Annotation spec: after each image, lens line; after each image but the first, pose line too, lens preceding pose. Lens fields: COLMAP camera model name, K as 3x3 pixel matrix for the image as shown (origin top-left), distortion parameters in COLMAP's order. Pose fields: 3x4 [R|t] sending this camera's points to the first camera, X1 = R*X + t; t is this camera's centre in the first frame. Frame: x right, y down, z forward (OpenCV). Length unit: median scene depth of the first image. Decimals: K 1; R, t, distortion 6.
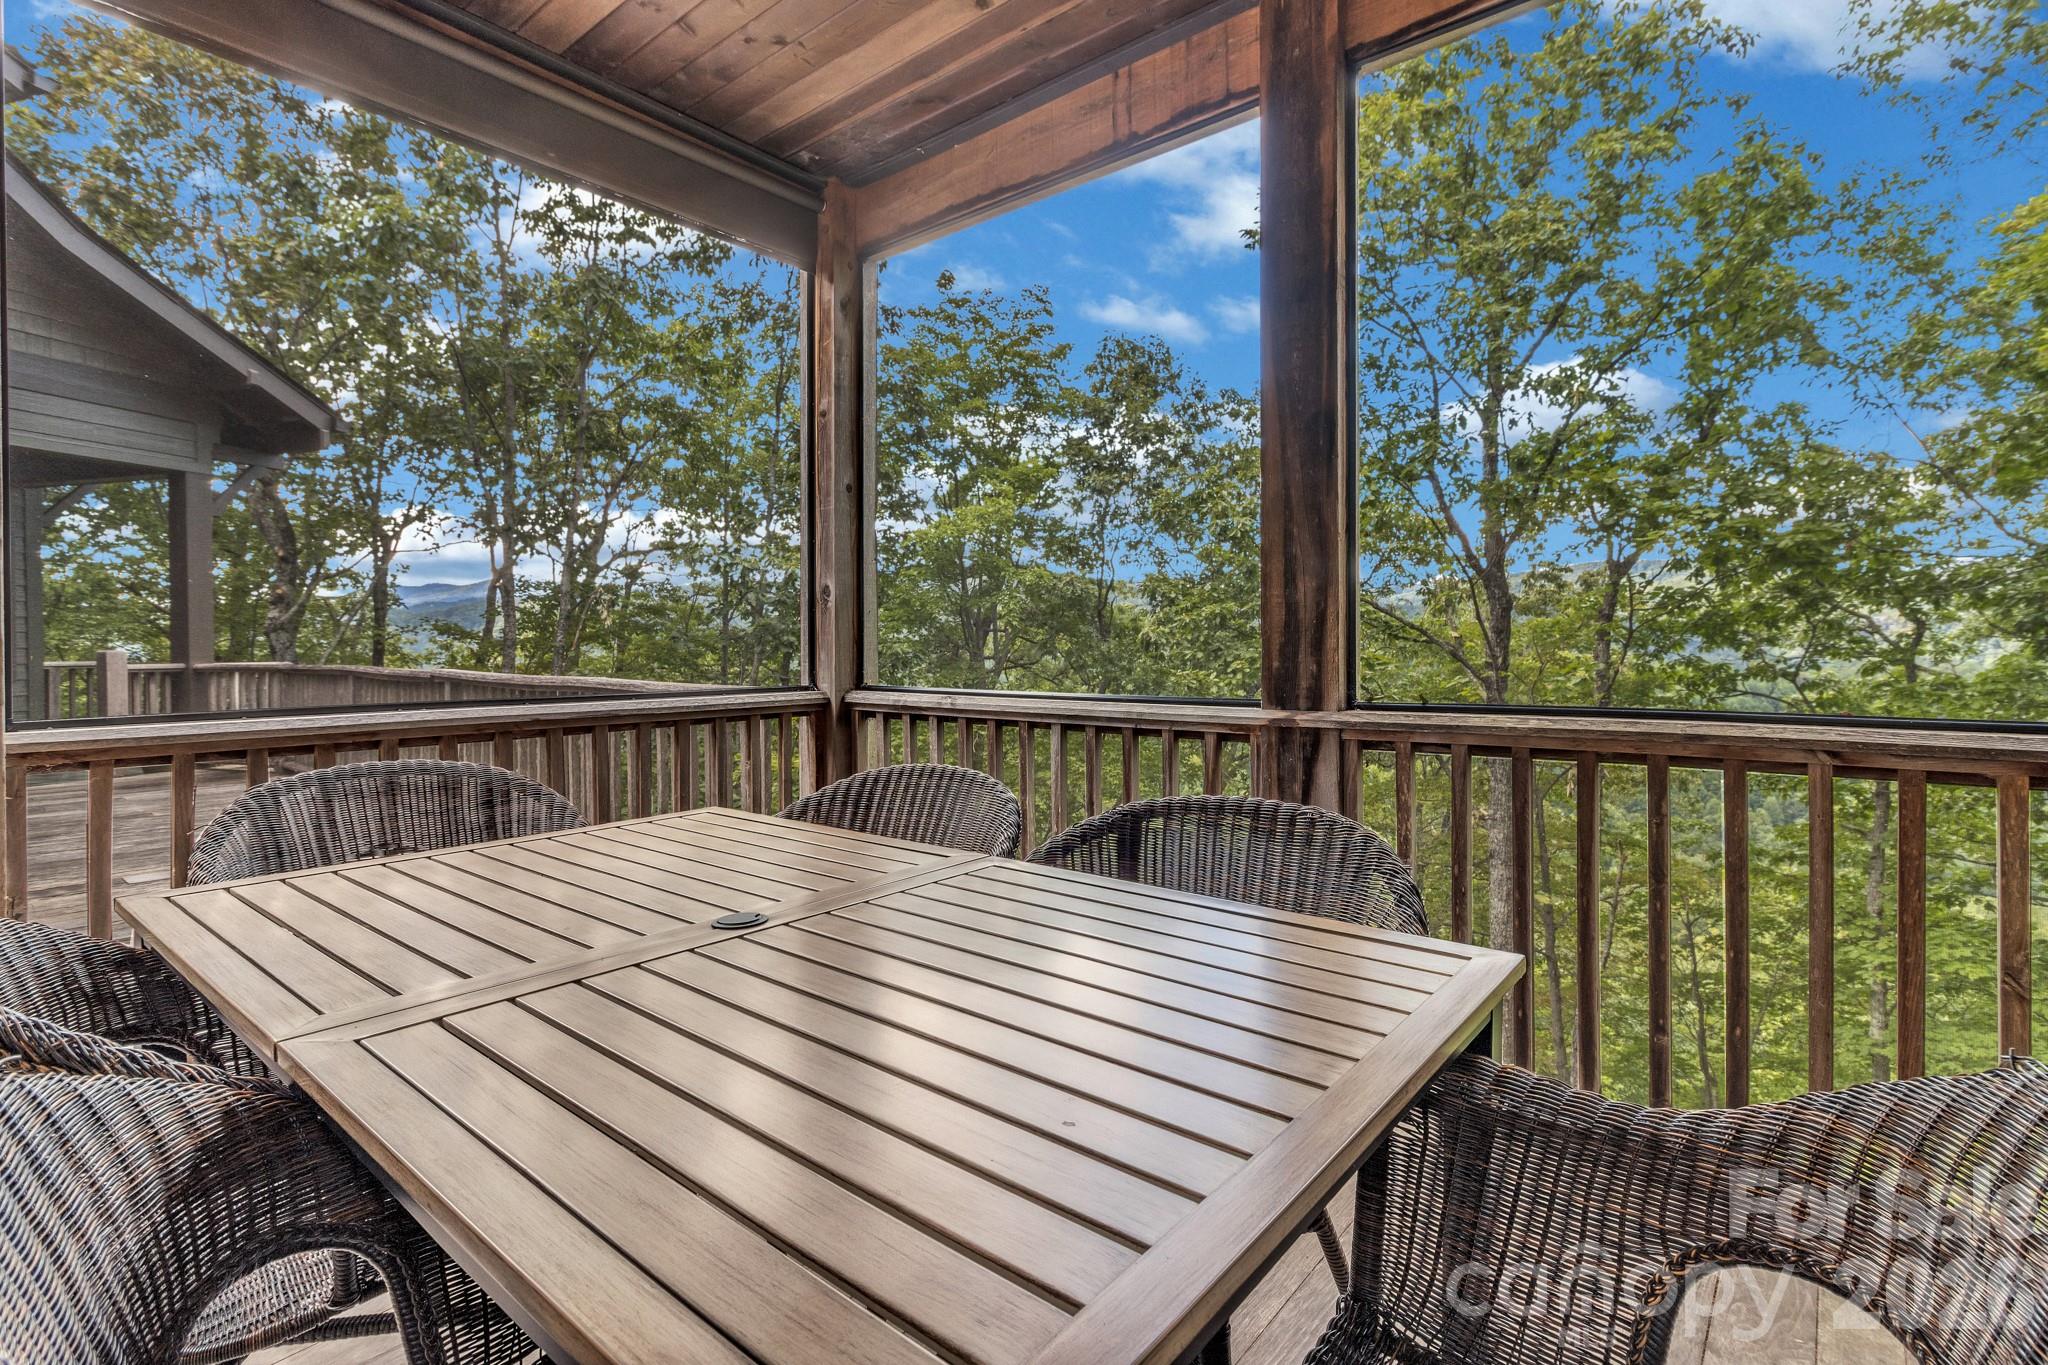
lens RADIAL K [[967.8, 0, 1028.9], [0, 967.8, 648.3], [0, 0, 1]] dist [0.000058, -0.000224]
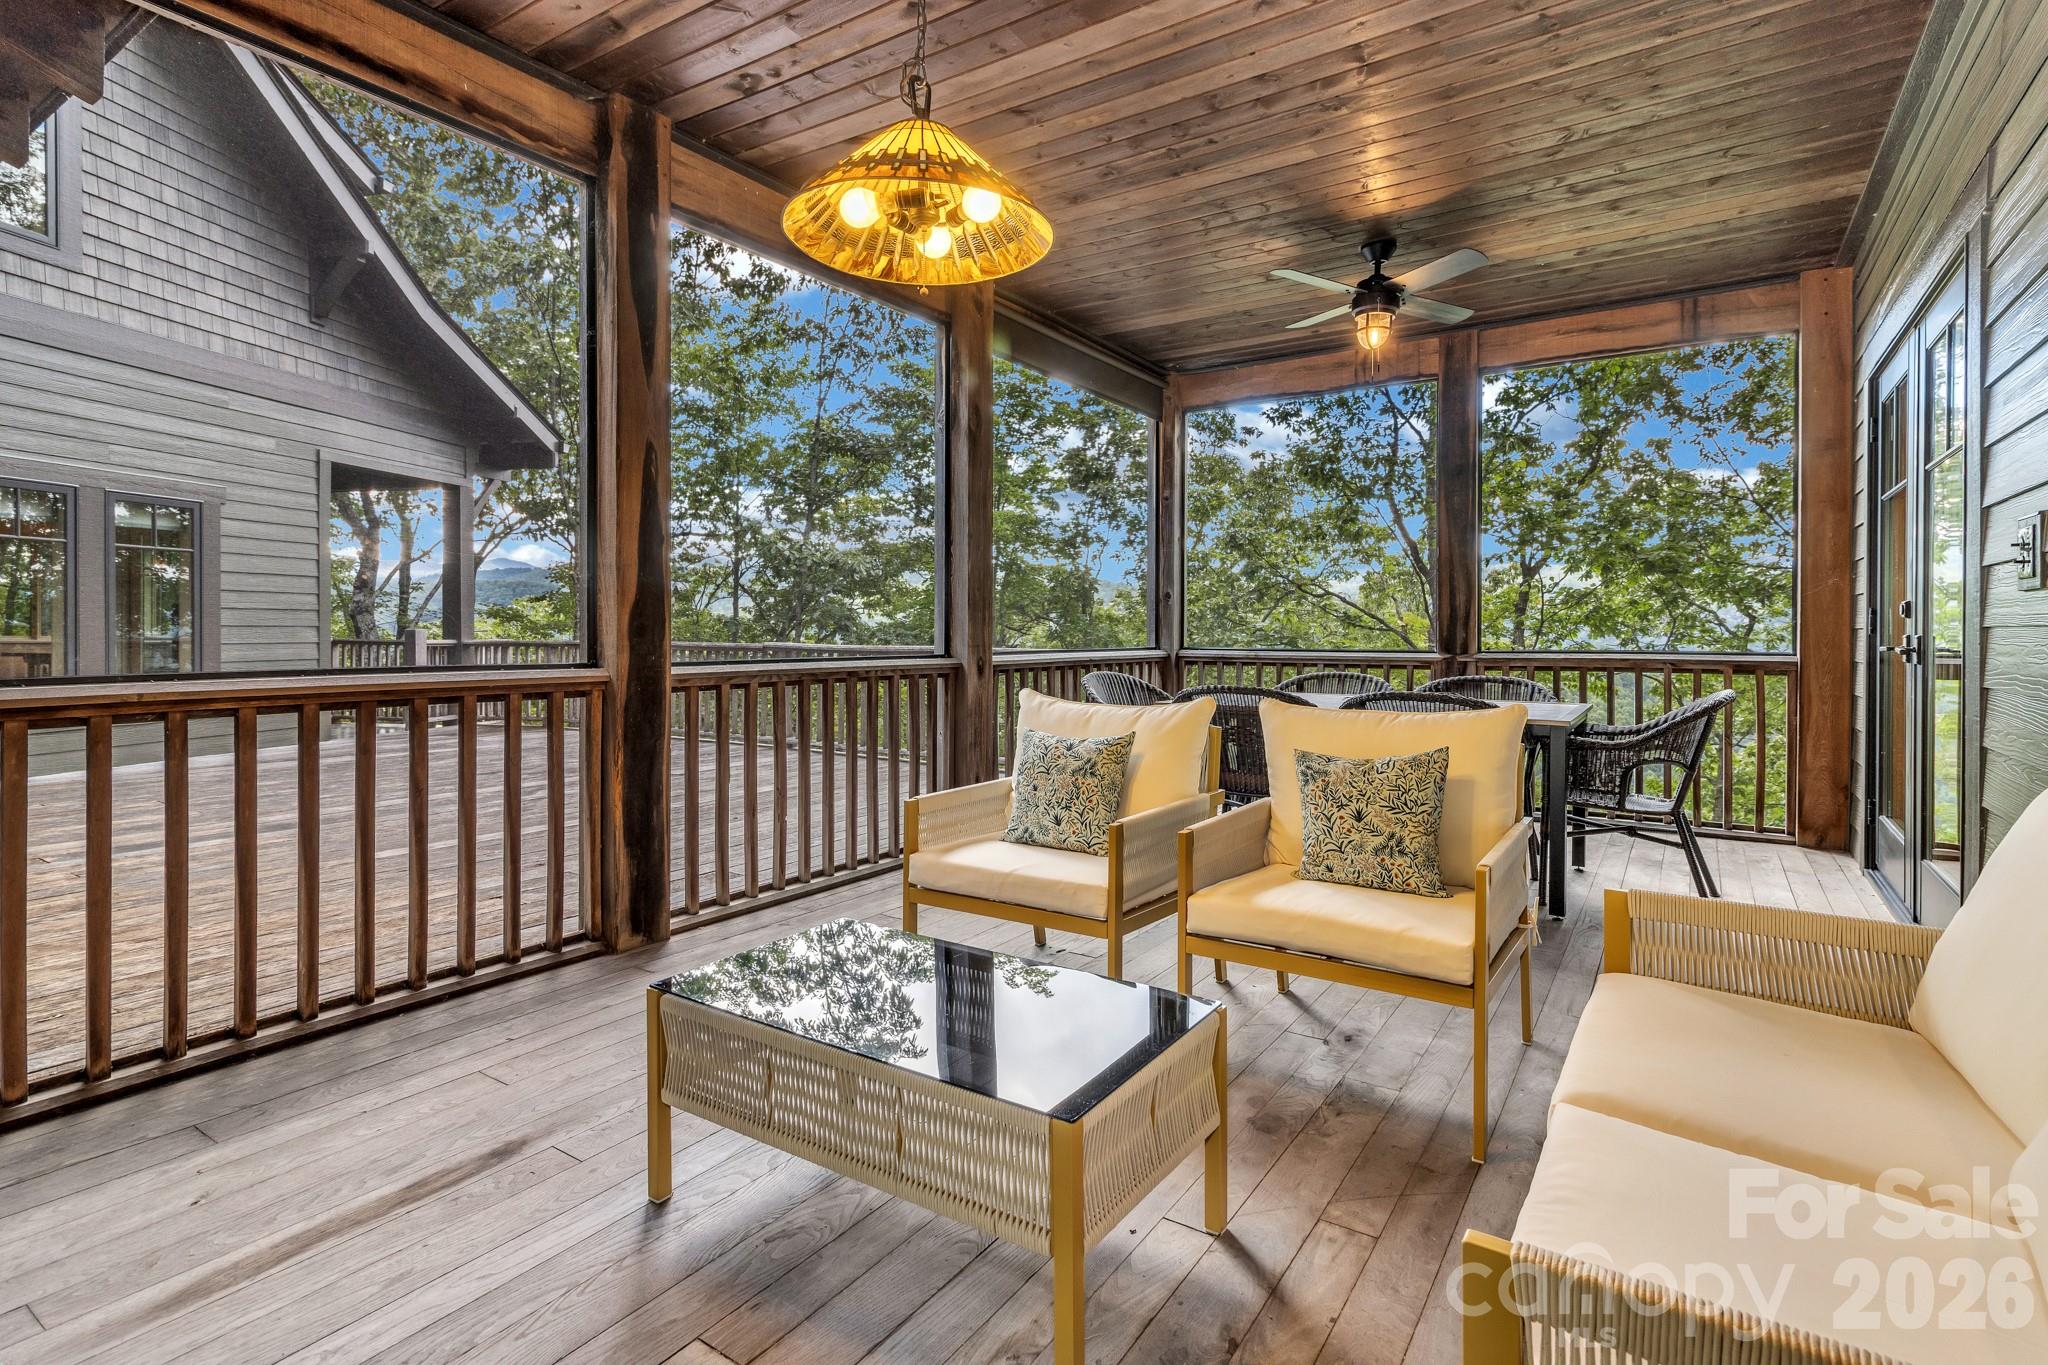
lens RADIAL K [[998.9, 0, 1028.5], [0, 998.9, 631.2], [0, 0, 1]] dist [-0.000070, -0.000202]
pose [[0.994480, 0.005472, 0.104780, -0.161580], [-0.004884, 0.999971, -0.005868, 0.004766], [-0.104809, 0.005323, 0.994478, -0.204814]]
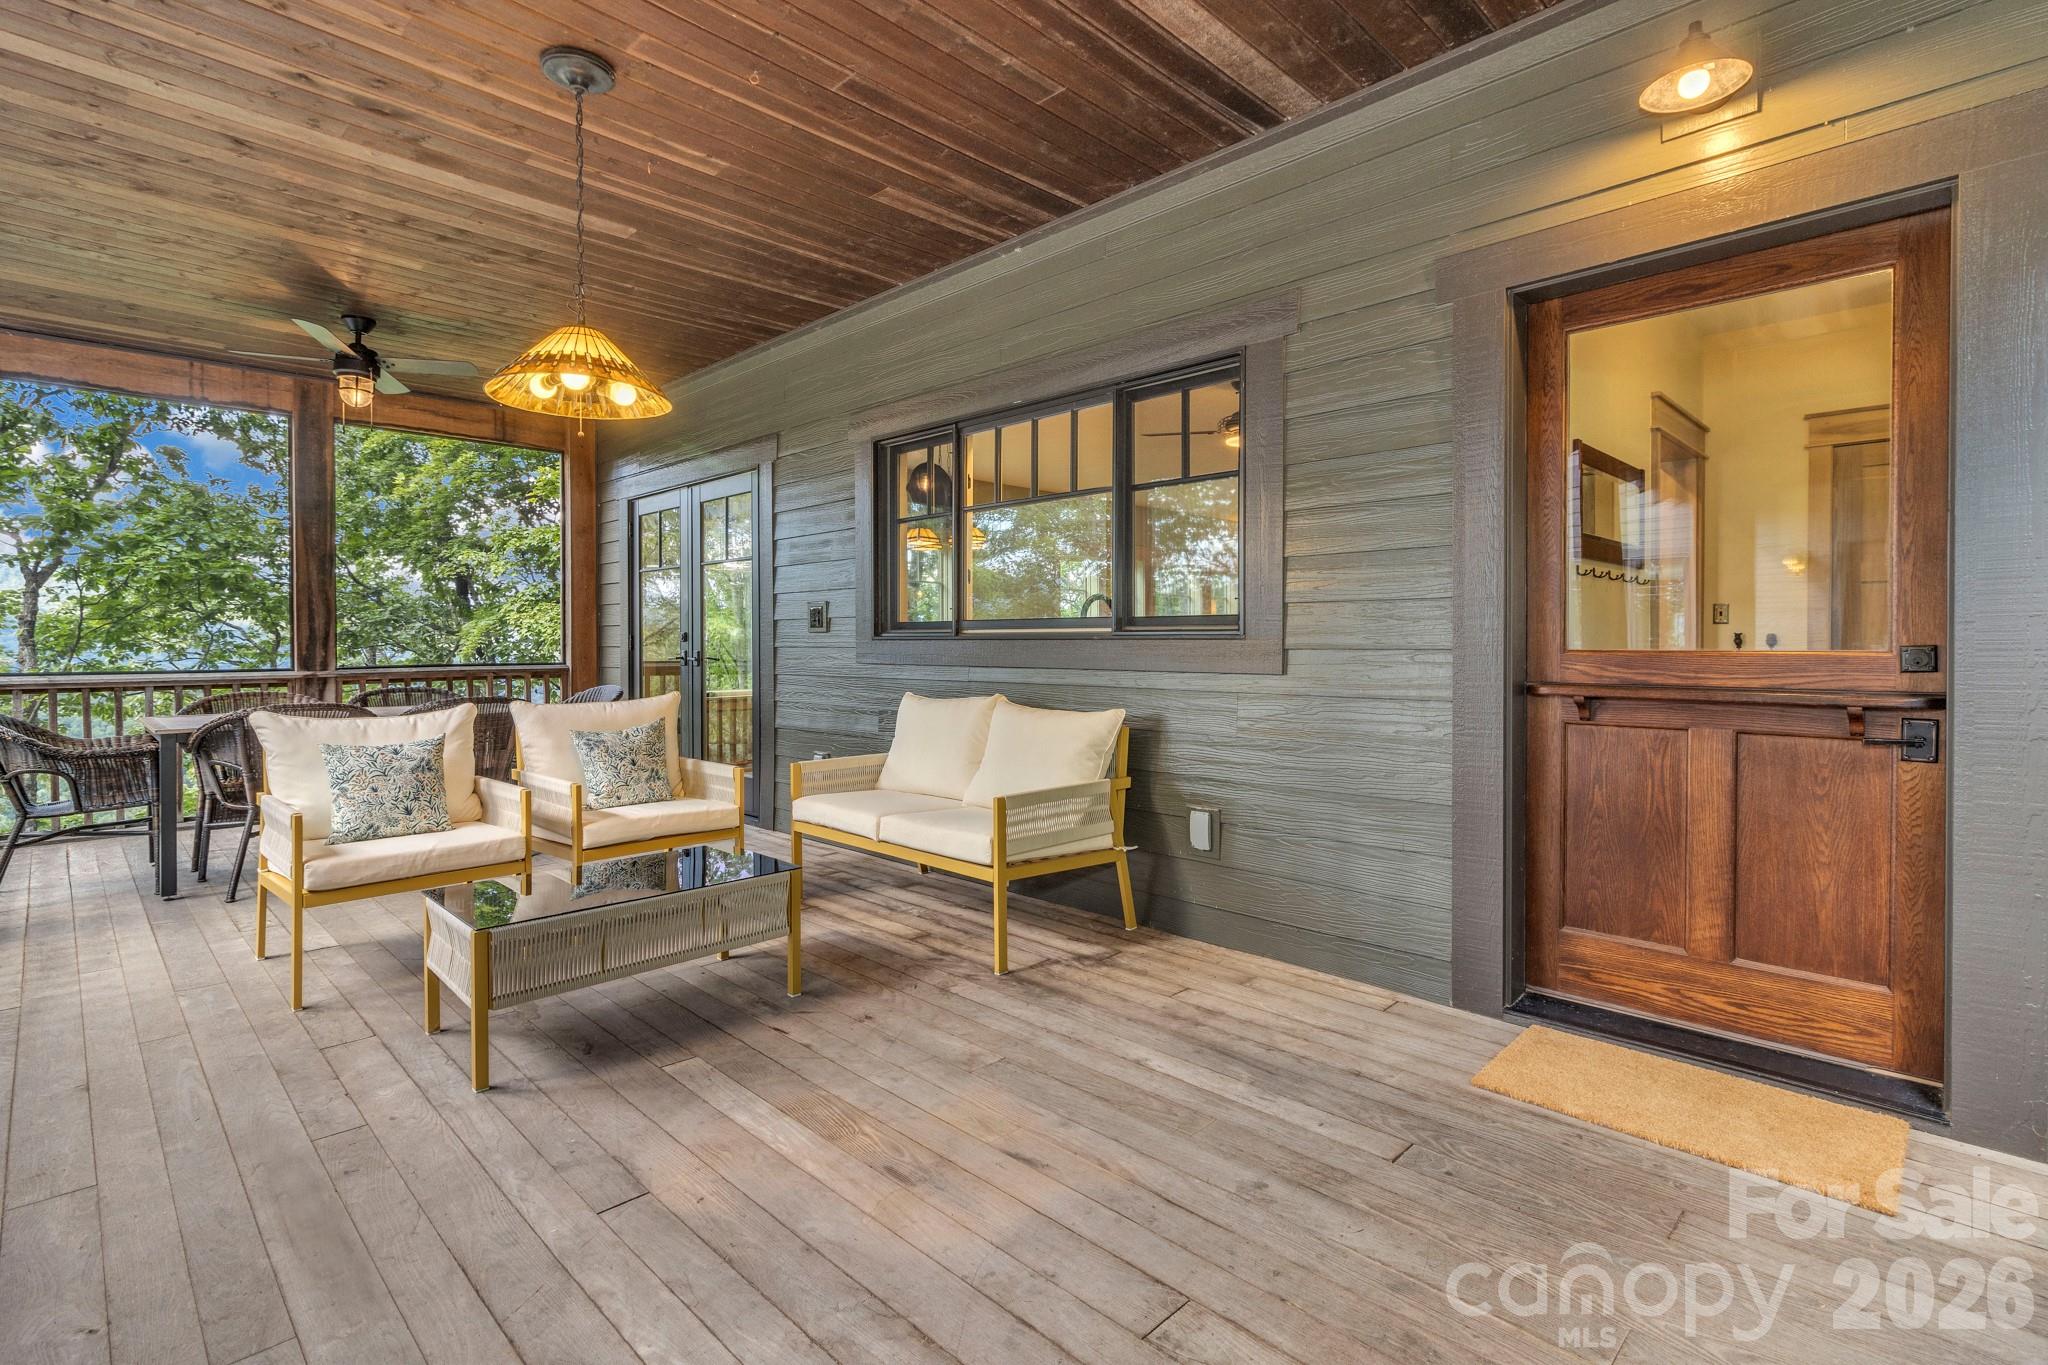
lens RADIAL K [[967.8, 0, 1028.9], [0, 967.8, 648.3], [0, 0, 1]] dist [0.000058, -0.000224]
pose [[0.085158, -0.002870, 0.996363, -0.348330], [0.009280, 0.999955, 0.002088, 0.002801], [-0.996324, 0.009069, 0.085181, -0.178897]]
